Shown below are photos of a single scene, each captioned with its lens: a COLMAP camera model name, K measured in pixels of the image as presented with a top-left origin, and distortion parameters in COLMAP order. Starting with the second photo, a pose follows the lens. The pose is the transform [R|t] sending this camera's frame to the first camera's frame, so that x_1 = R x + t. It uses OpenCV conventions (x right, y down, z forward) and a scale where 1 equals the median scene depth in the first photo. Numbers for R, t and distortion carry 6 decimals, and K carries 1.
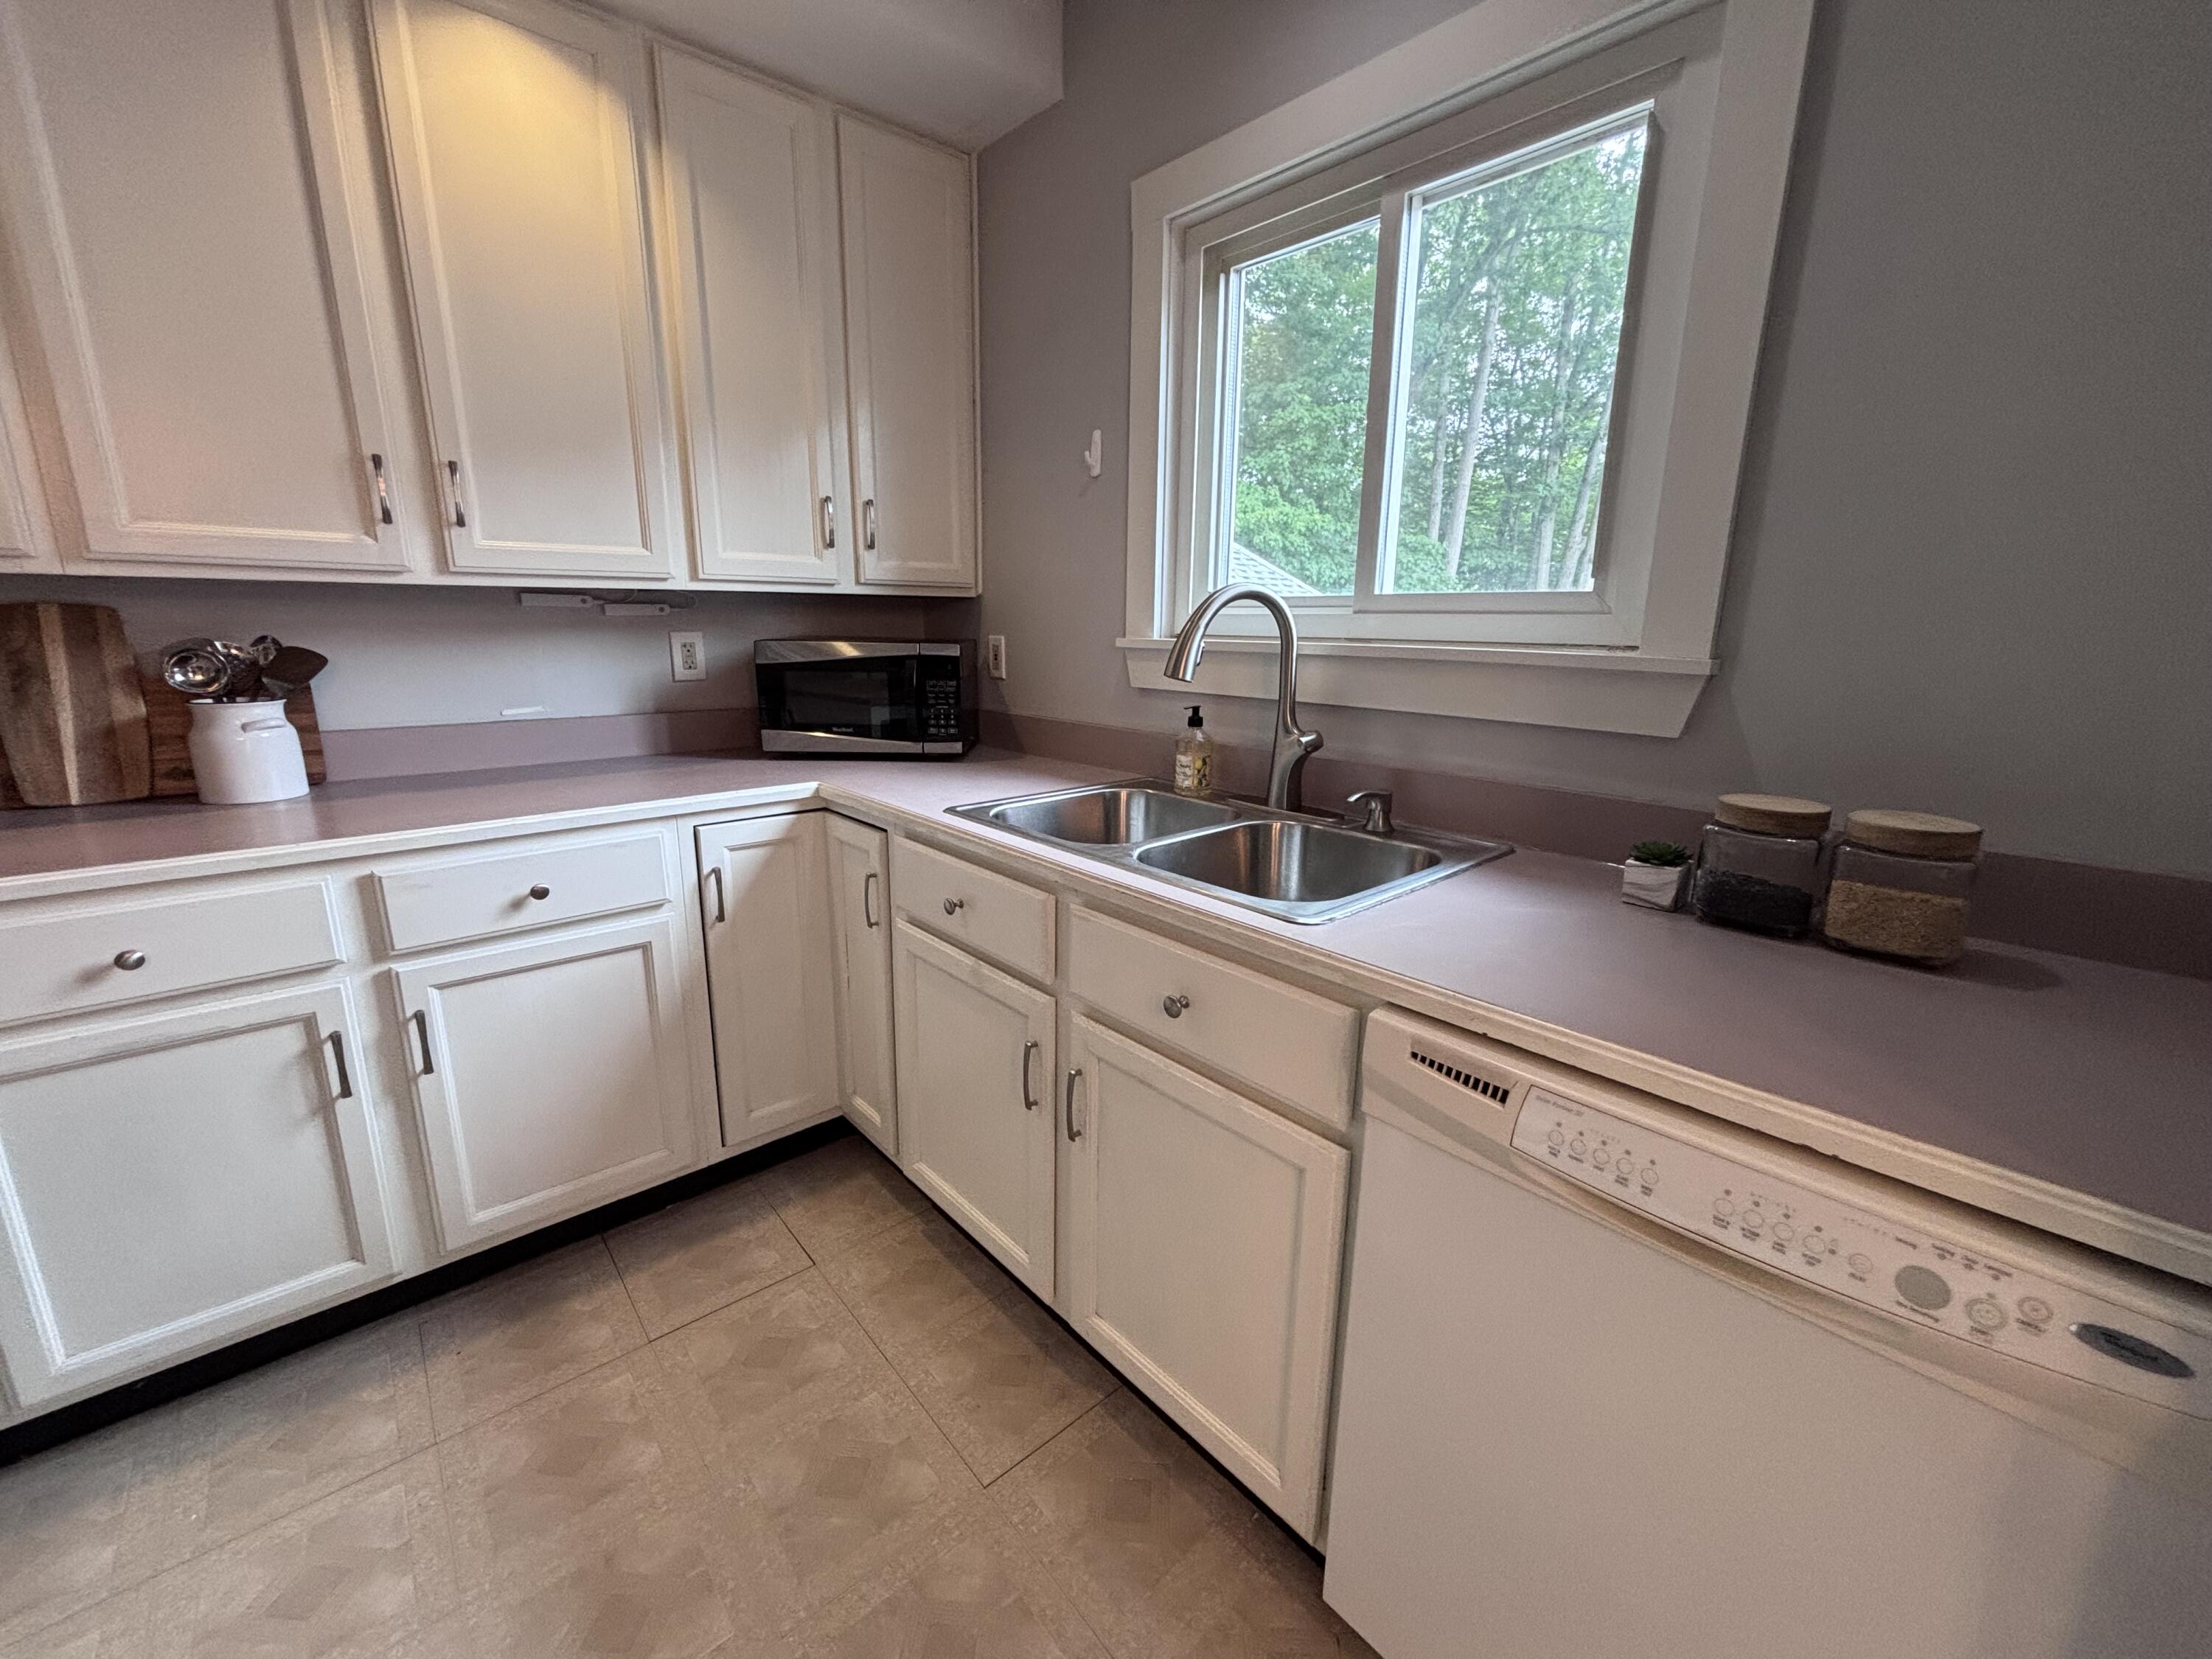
lens RADIAL K [[889.2, 0, 1104.0], [0, 889.2, 823.5], [0, 0, 1]] dist [-0.007323, -0.000230]
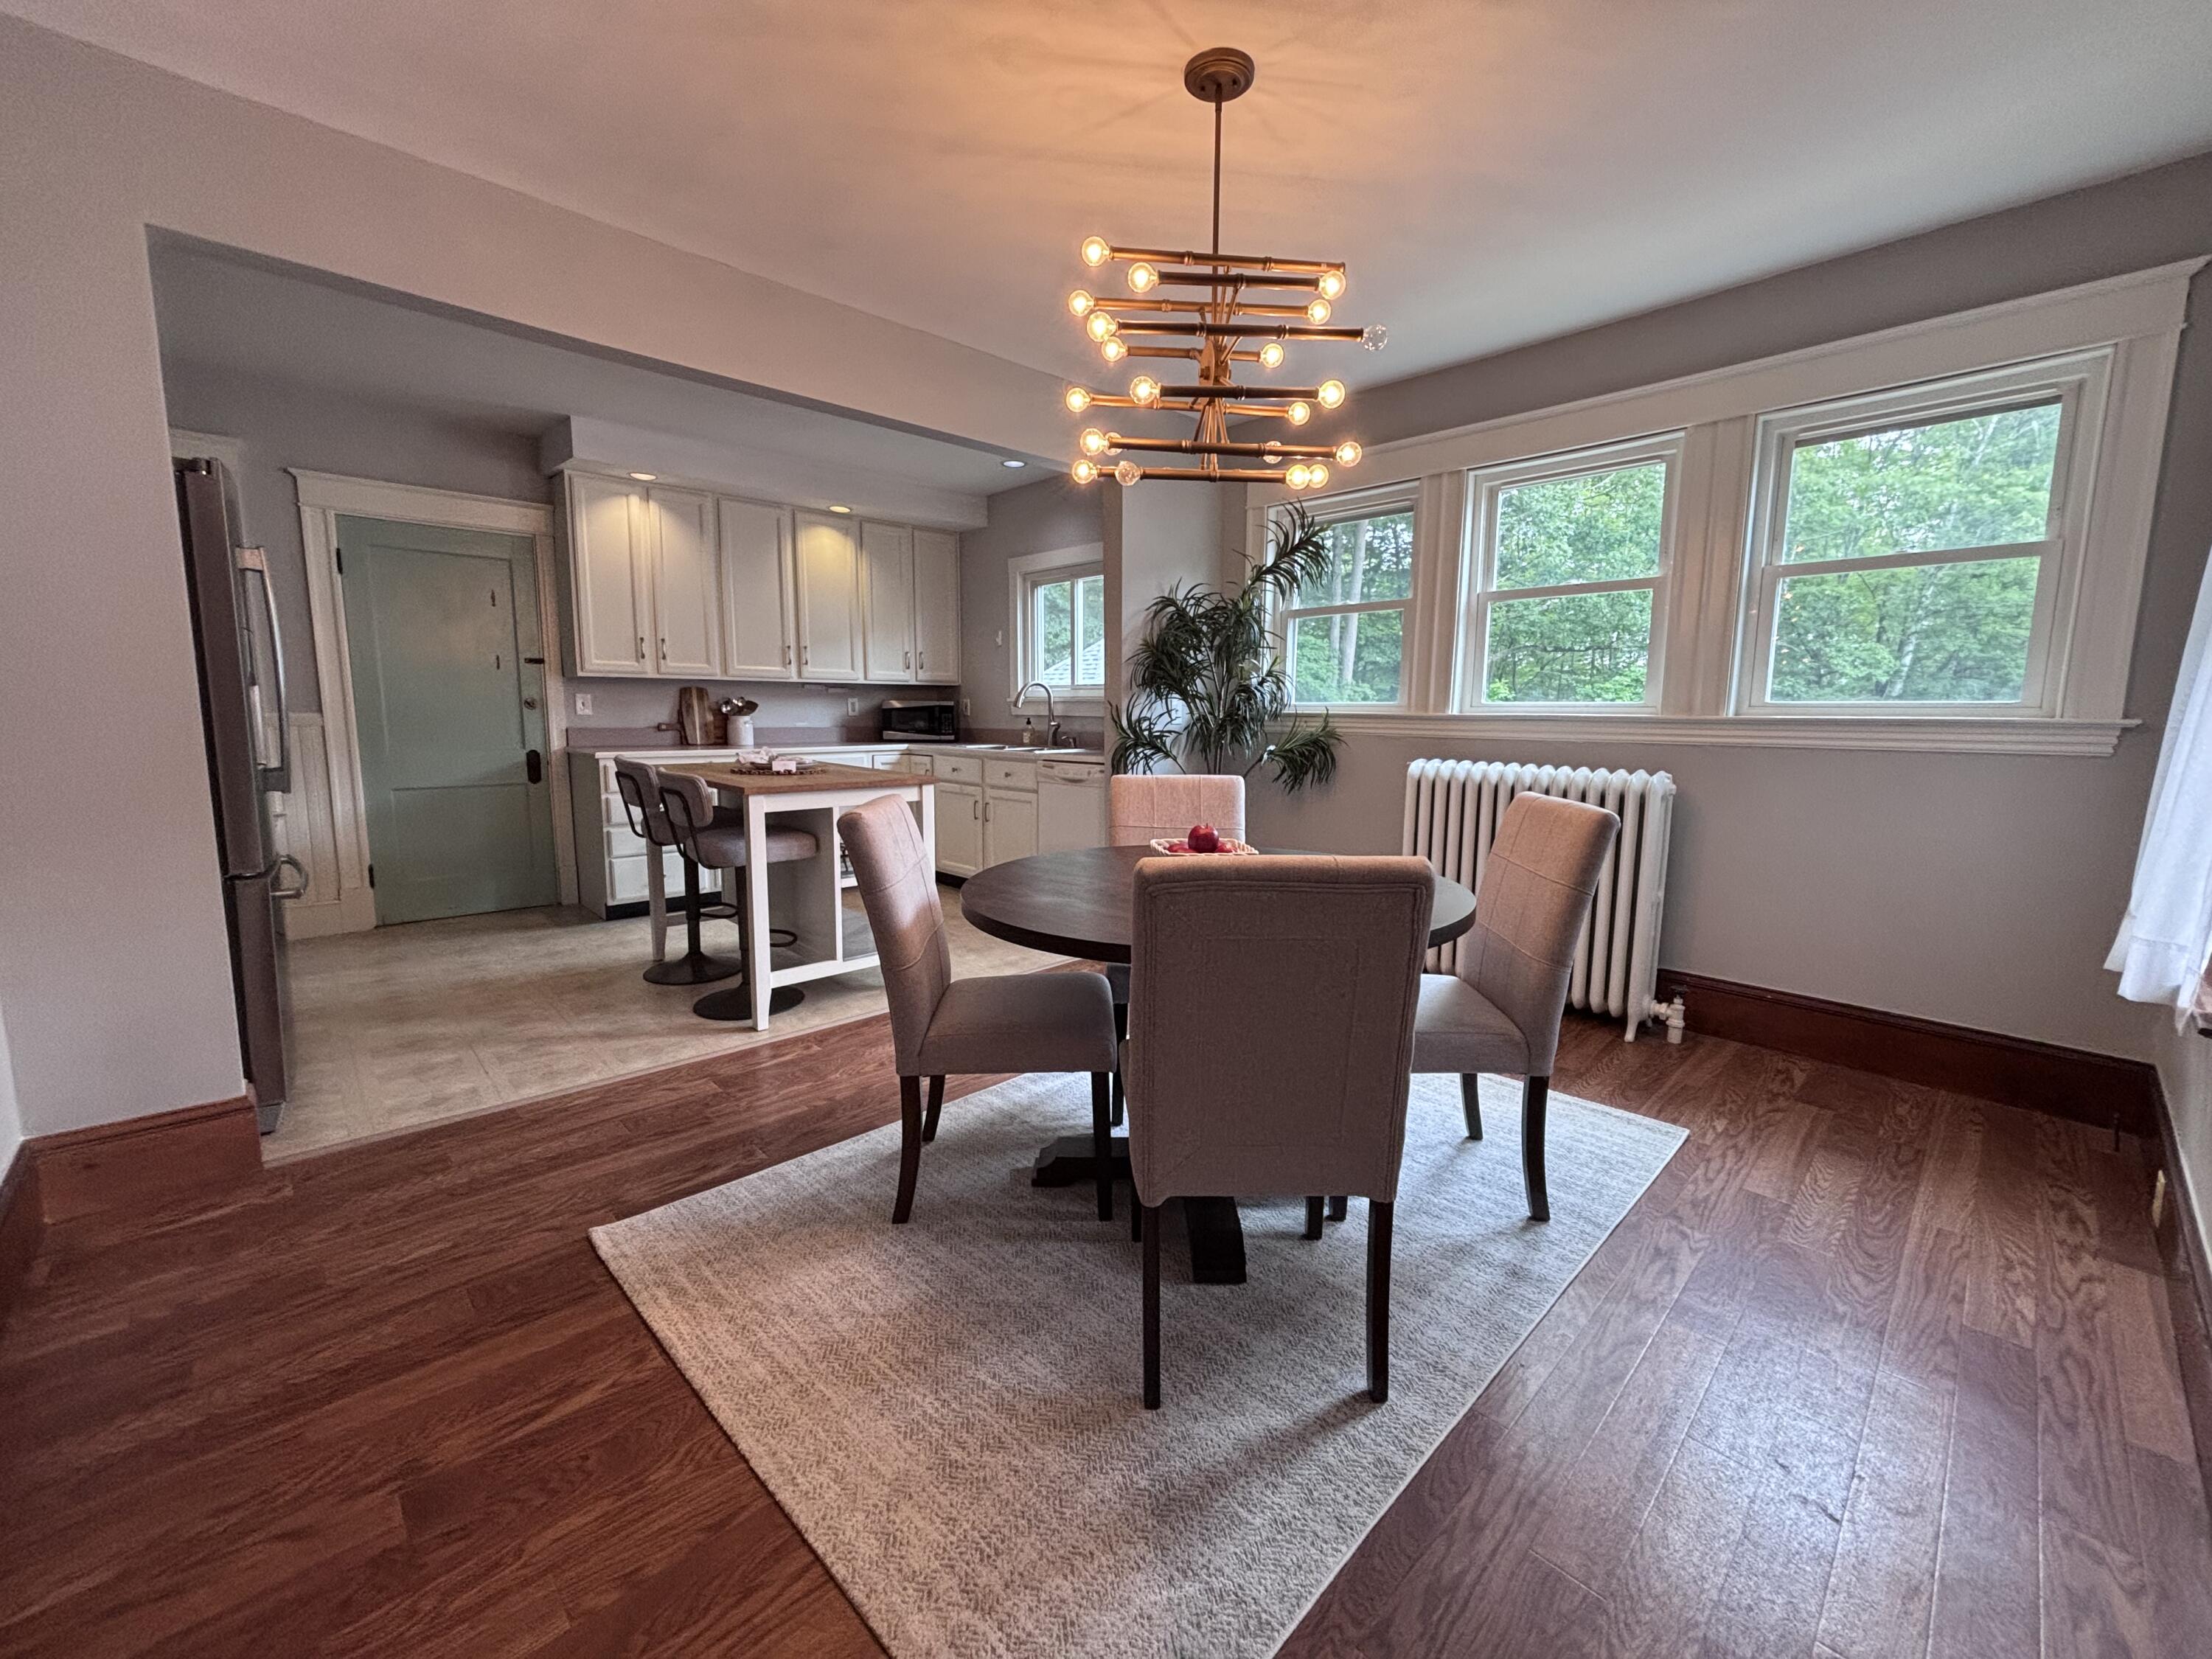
lens RADIAL K [[889.2, 0, 1110.6], [0, 889.2, 832.4], [0, 0, 1]] dist [-0.007323, -0.000230]
pose [[0.998774, -0.010499, 0.048375, 0.241110], [0.014780, 0.995922, -0.089002, 0.572803], [-0.047243, 0.089608, 0.994856, -2.193183]]
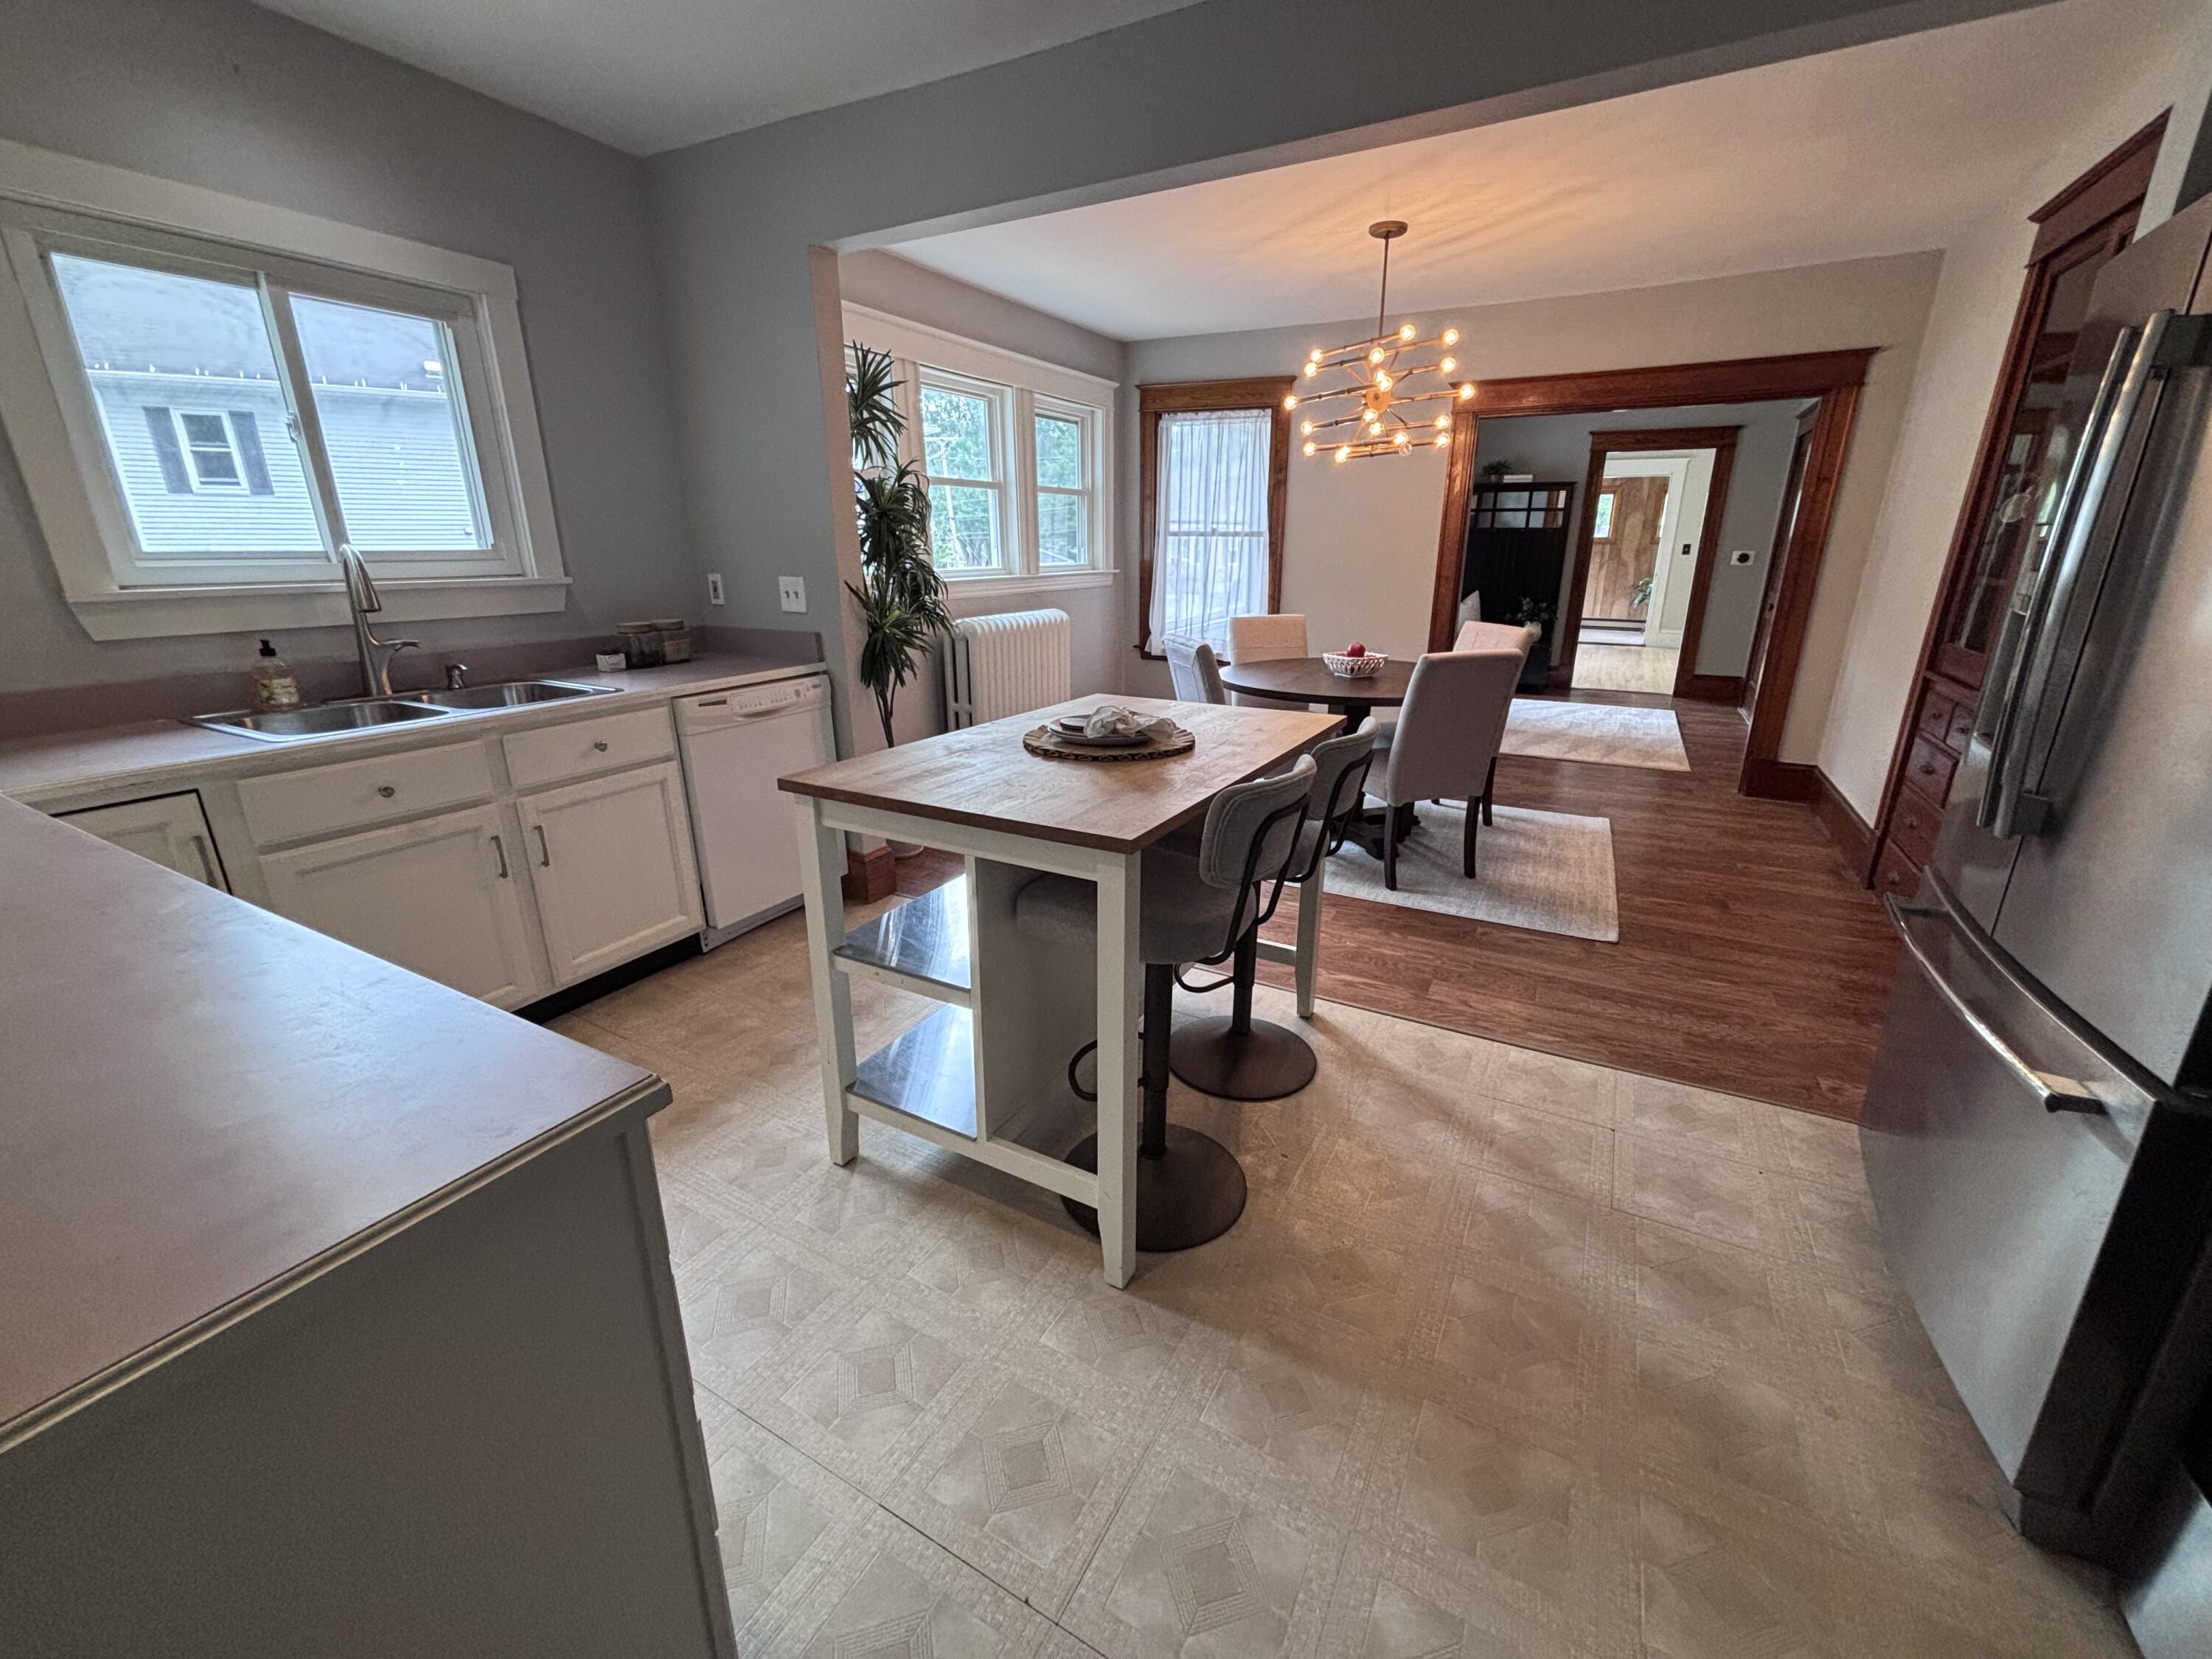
lens RADIAL K [[889.2, 0, 1095.6], [0, 889.2, 814.8], [0, 0, 1]] dist [-0.007323, -0.000230]
pose [[-0.334249, -0.289209, 0.897015, -1.533535], [0.207856, 0.905701, 0.369461, -0.129008], [-0.919279, 0.309942, -0.242616, 0.300357]]
